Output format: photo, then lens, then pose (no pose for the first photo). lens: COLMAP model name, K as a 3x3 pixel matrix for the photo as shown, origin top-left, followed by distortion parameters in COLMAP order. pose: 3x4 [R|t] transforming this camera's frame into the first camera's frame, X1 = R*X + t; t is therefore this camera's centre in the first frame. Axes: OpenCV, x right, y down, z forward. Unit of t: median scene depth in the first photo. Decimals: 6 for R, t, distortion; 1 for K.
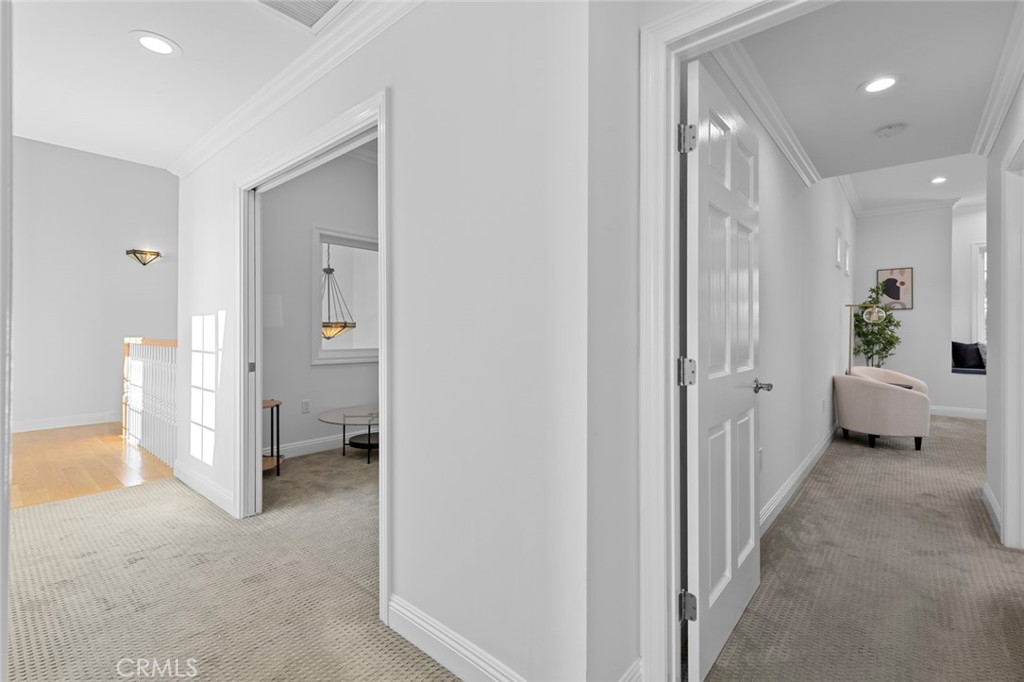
lens RADIAL K [[462.6, 0, 512.1], [0, 462.6, 335.9], [0, 0, 1]] dist [0.013368, -0.000659]
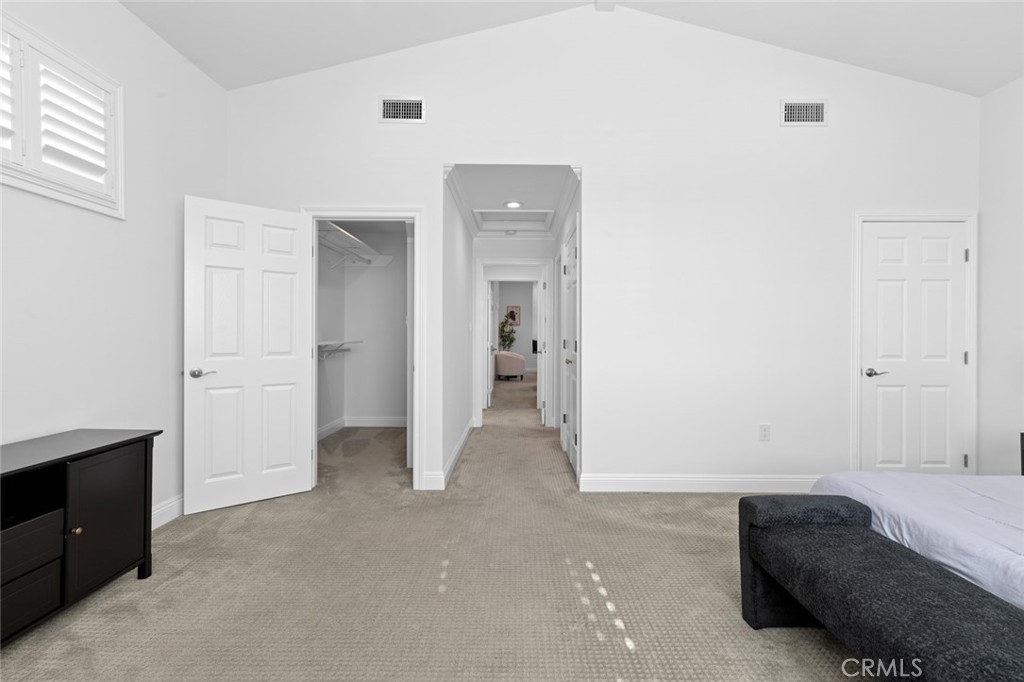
lens RADIAL K [[462.6, 0, 513.3], [0, 462.6, 338.0], [0, 0, 1]] dist [0.013368, -0.000659]
pose [[0.763573, 0.000775, 0.645721, -0.592226], [-0.001575, 0.999999, 0.000661, 0.001612], [-0.645720, -0.001522, 0.763573, -0.666470]]
